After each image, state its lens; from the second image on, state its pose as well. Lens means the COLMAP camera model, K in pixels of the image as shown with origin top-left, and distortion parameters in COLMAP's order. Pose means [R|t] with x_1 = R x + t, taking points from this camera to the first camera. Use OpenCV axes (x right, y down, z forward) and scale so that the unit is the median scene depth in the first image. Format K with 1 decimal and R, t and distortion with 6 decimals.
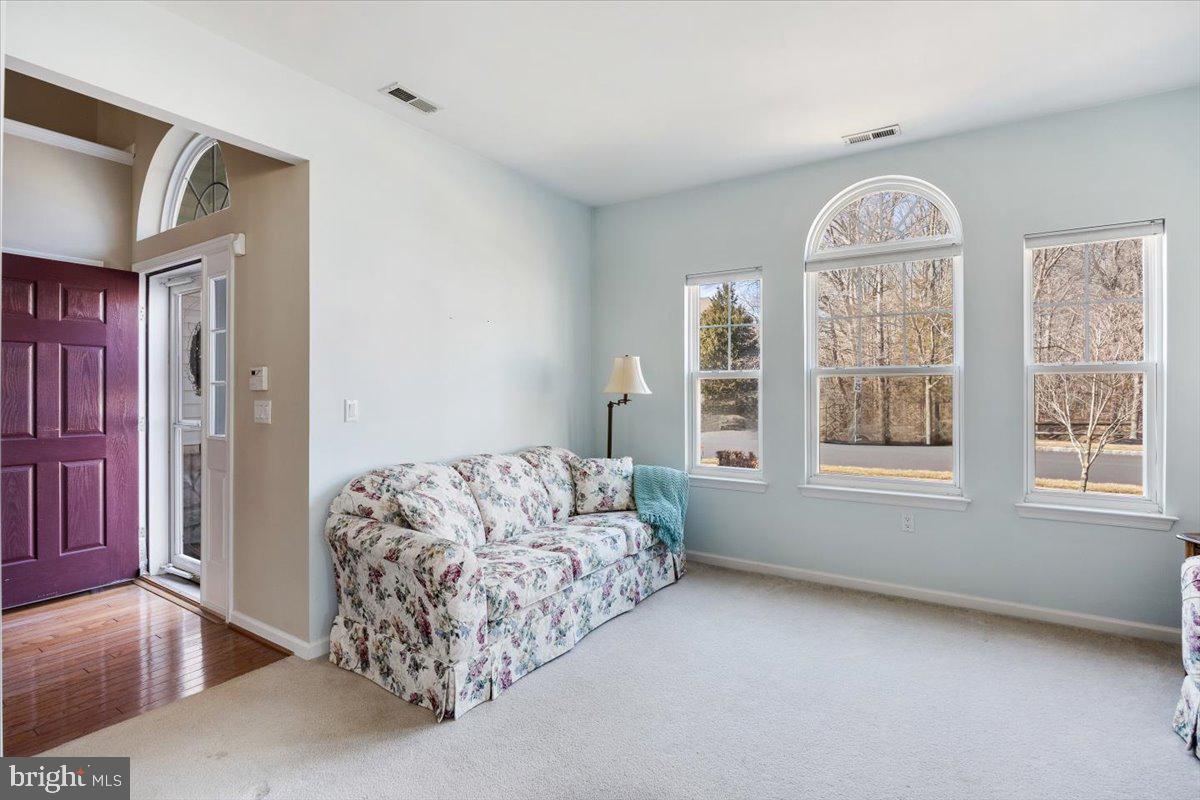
lens RADIAL K [[566.4, 0, 600.0], [0, 566.4, 400.0], [0, 0, 1]] dist [-0.002626, -0.000249]
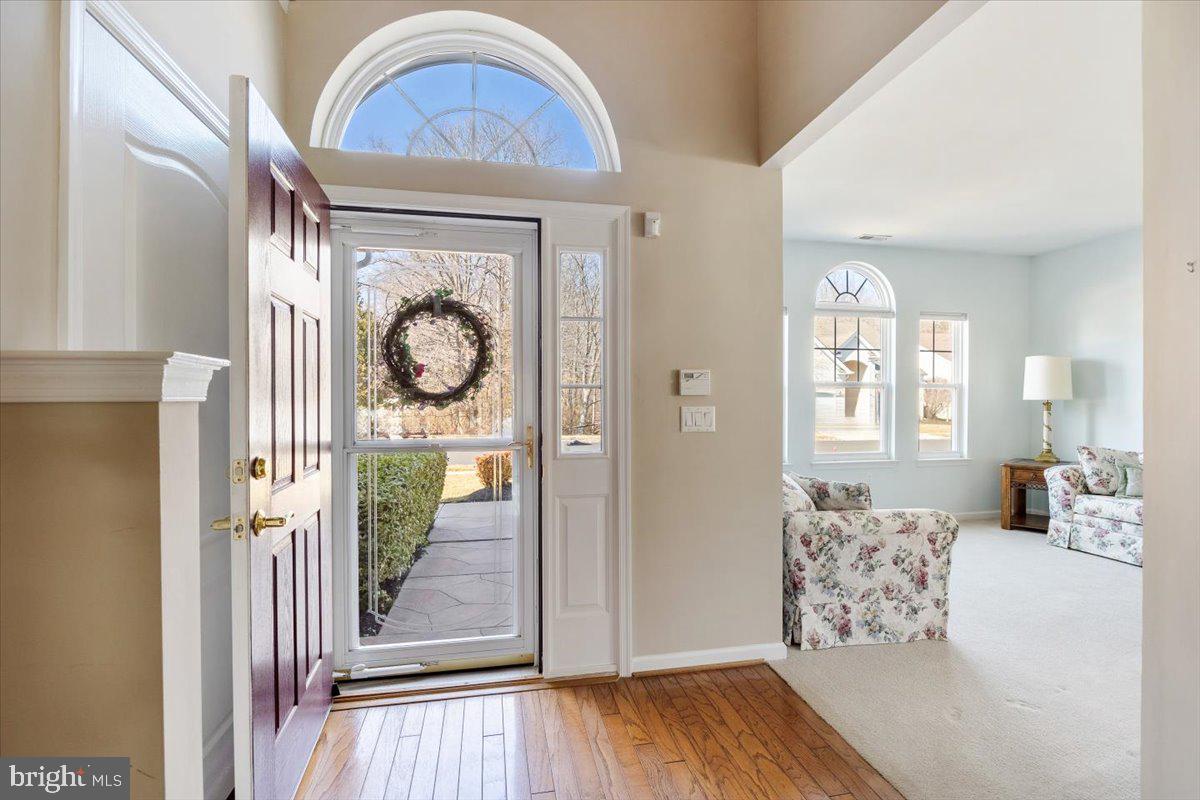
lens RADIAL K [[553.9, 0, 600.0], [0, 553.9, 400.0], [0, 0, 1]] dist [-0.016925, 0.000103]
pose [[0.711248, 0.000939, 0.702941, -1.522201], [0.008168, 0.999921, -0.009600, -0.001281], [-0.702894, 0.012569, 0.711184, 0.543104]]
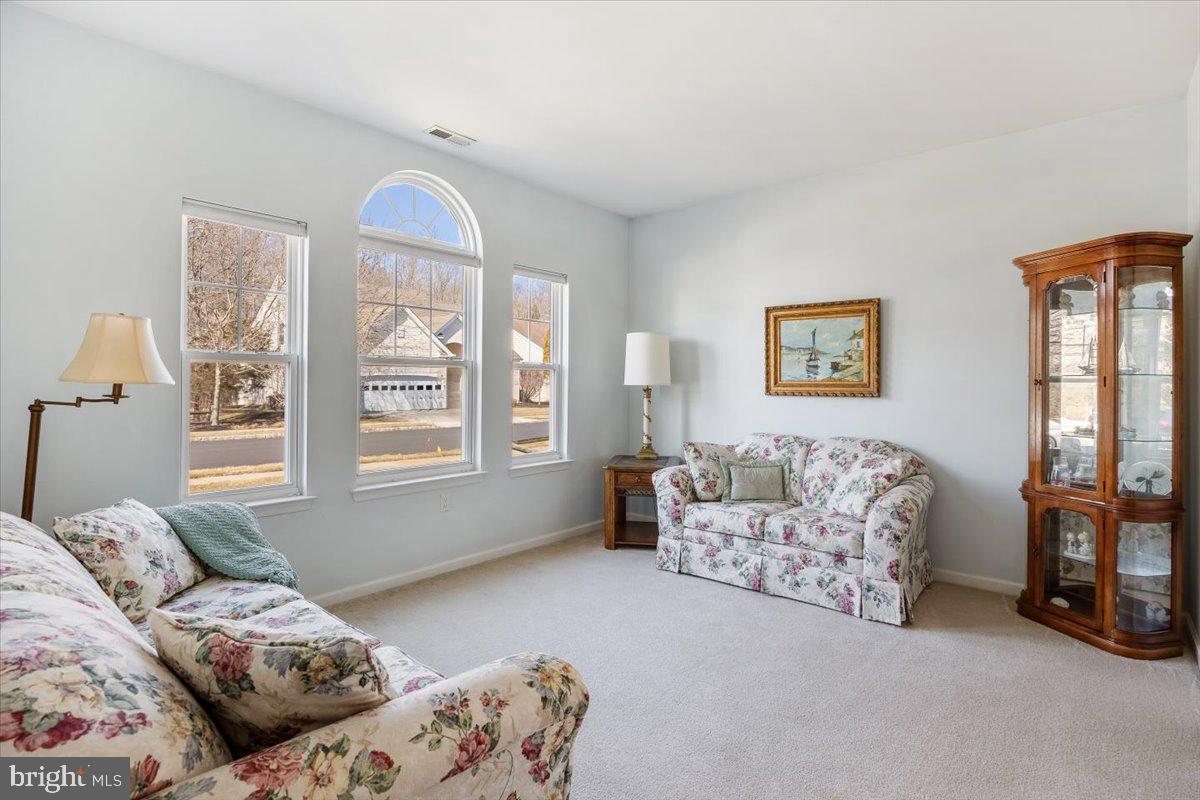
lens RADIAL K [[590.0, 0, 600.0], [0, 590.0, 400.0], [0, 0, 1]] dist [-0.017585, -0.000282]
pose [[0.124432, -0.025005, 0.991913, -0.713075], [0.009610, 0.999666, 0.023995, -0.007588], [-0.992182, 0.006547, 0.124631, 0.751828]]
